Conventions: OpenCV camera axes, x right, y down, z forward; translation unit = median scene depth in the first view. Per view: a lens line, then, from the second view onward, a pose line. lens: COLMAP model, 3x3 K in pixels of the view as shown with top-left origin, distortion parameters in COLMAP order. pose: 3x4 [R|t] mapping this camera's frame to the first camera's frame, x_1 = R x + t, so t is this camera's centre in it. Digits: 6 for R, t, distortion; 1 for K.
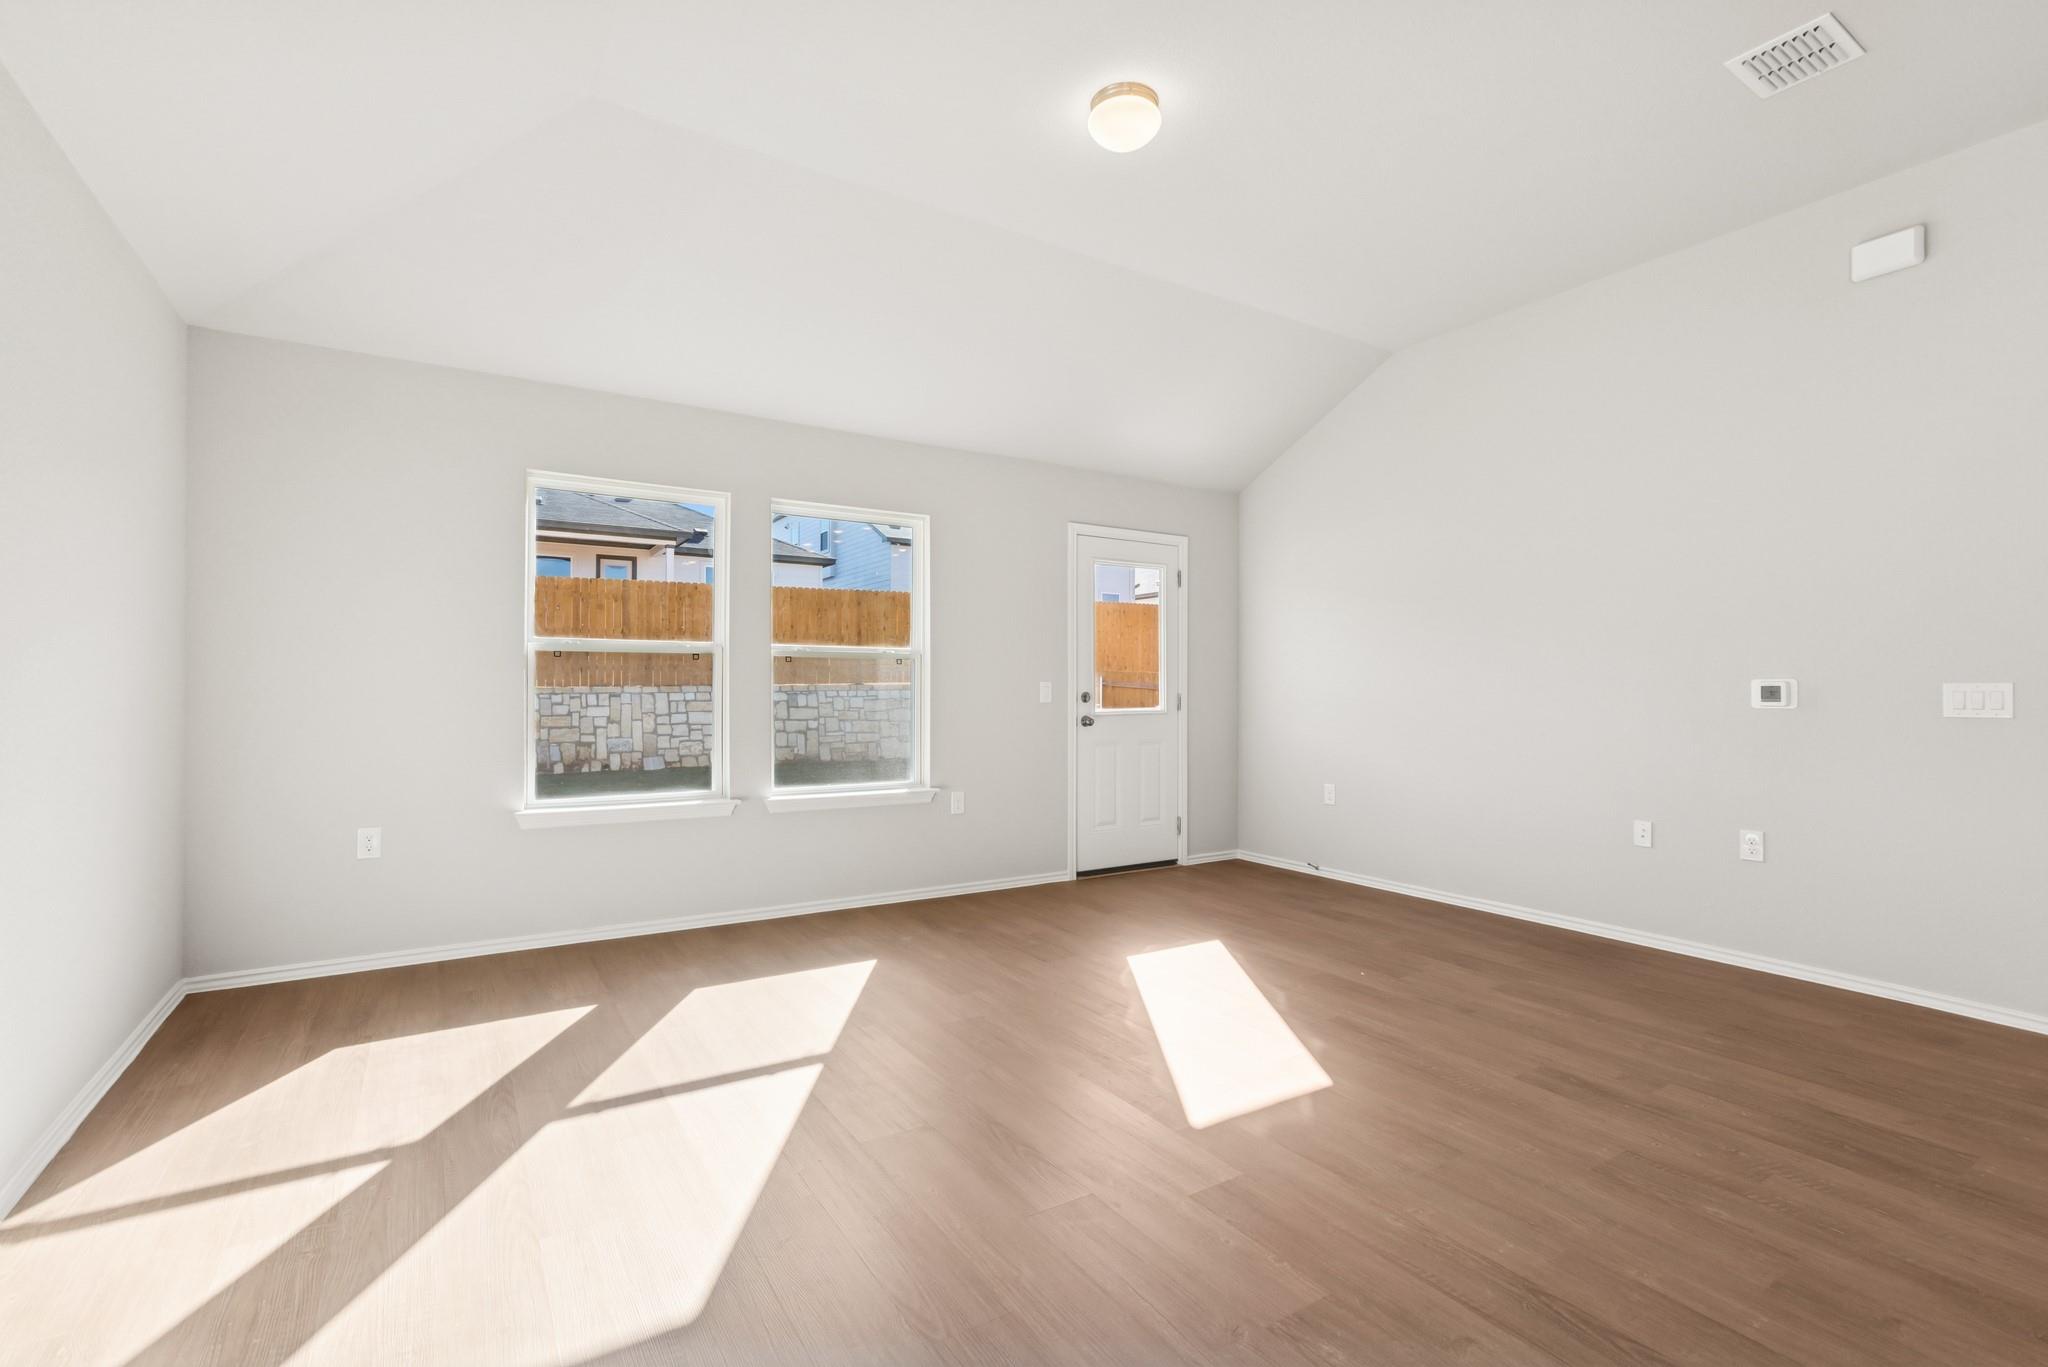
lens RADIAL K [[930.6, 0, 990.8], [0, 930.6, 688.1], [0, 0, 1]] dist [0.009986, 0.000531]
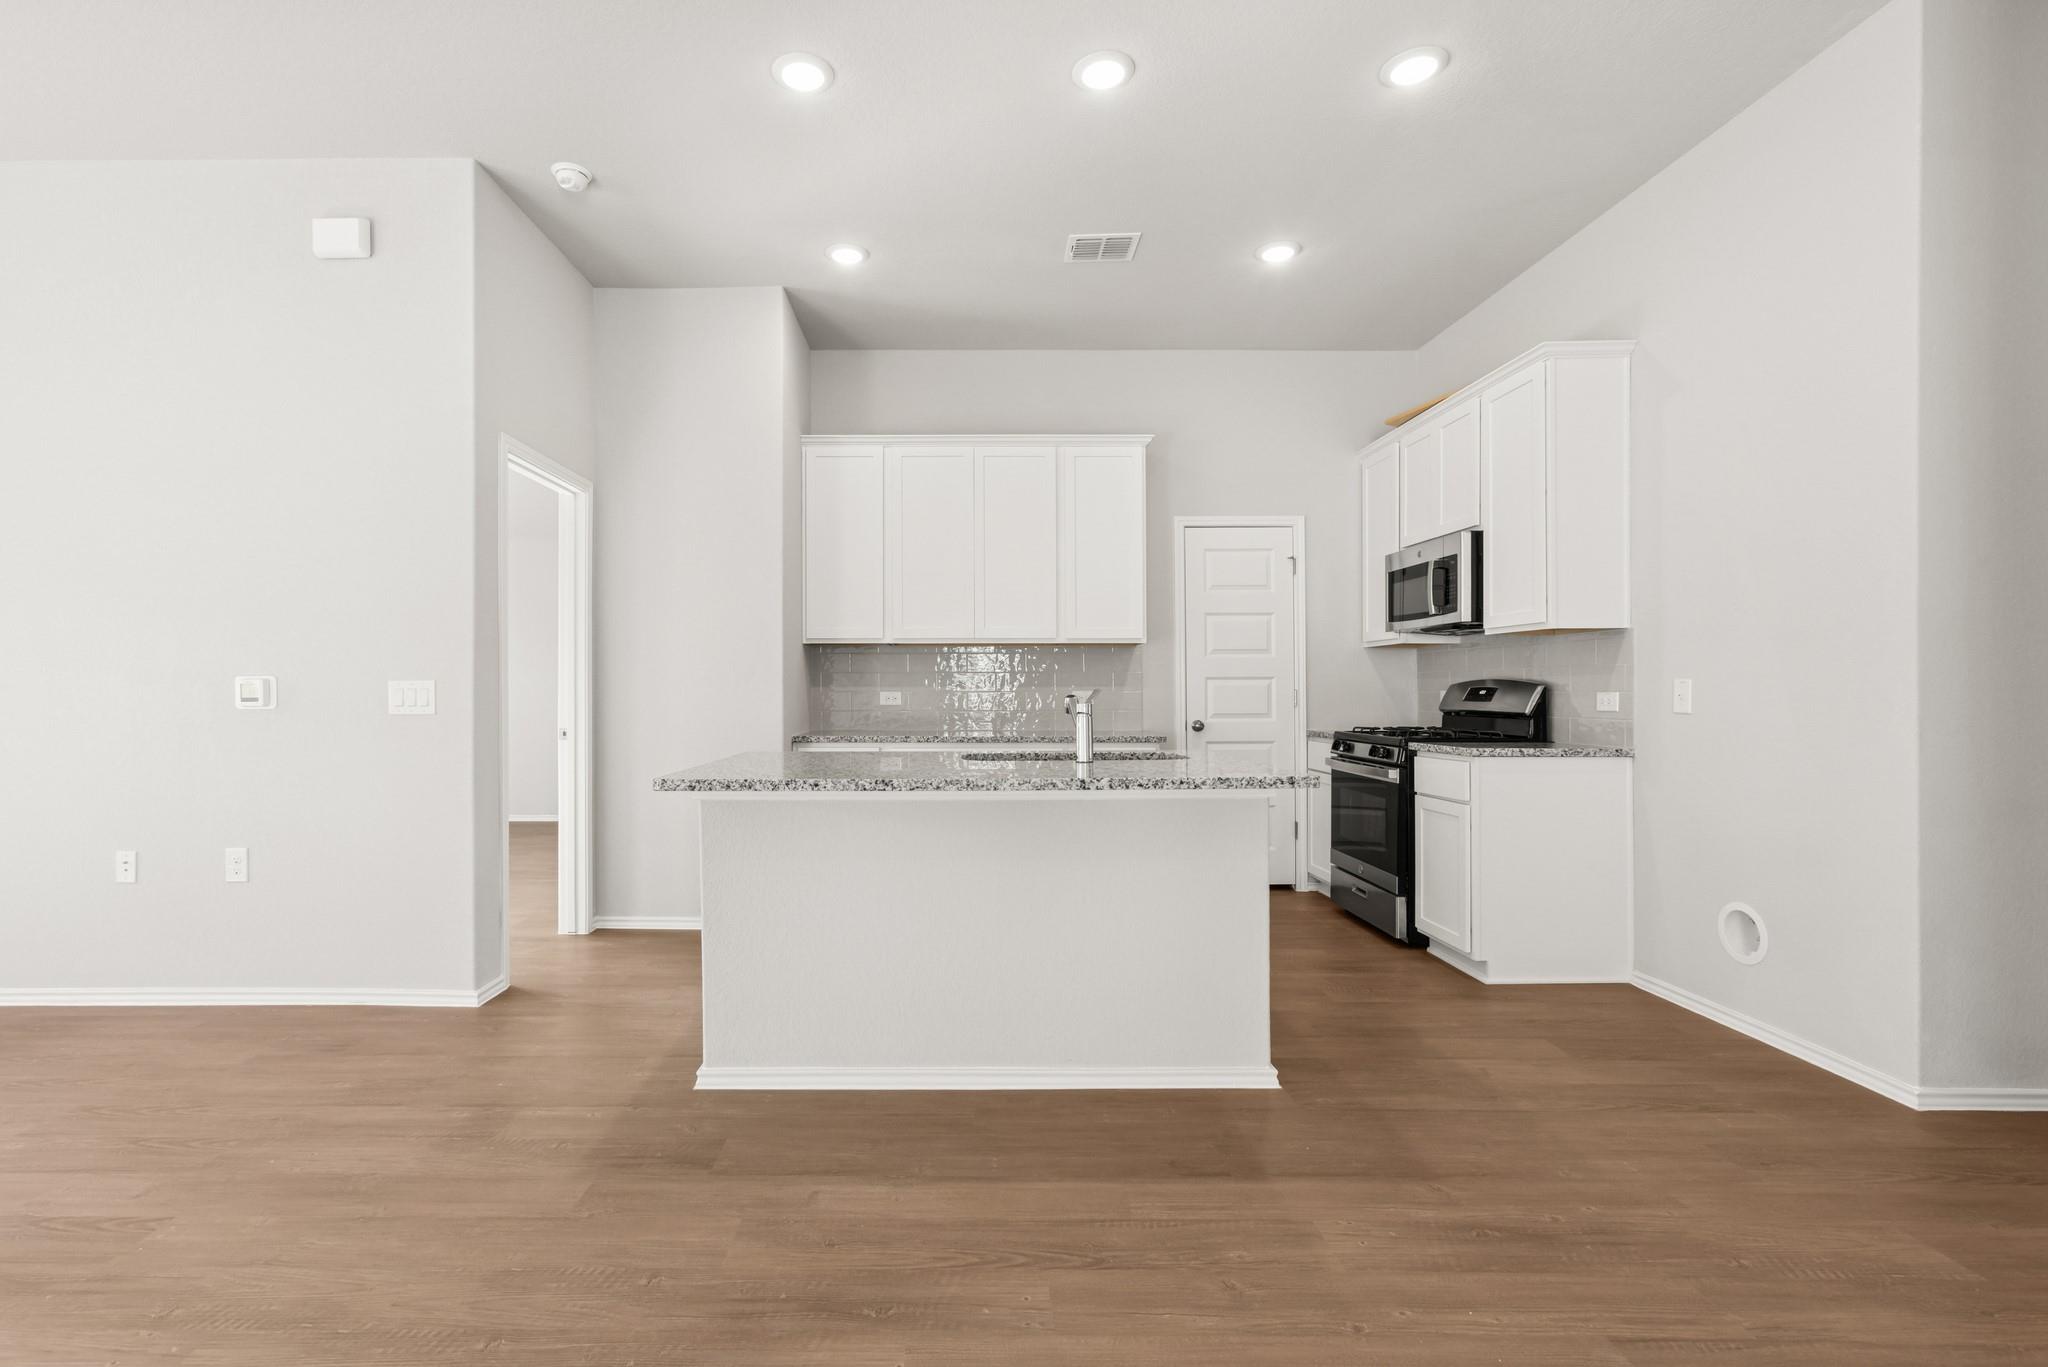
lens RADIAL K [[955.0, 0, 988.2], [0, 955.0, 686.1], [0, 0, 1]] dist [-0.001337, 0.000187]
pose [[0.518952, -0.002291, 0.854801, 0.405556], [0.003433, 0.999994, 0.000595, 0.001918], [-0.854797, 0.002626, 0.518956, -0.067281]]
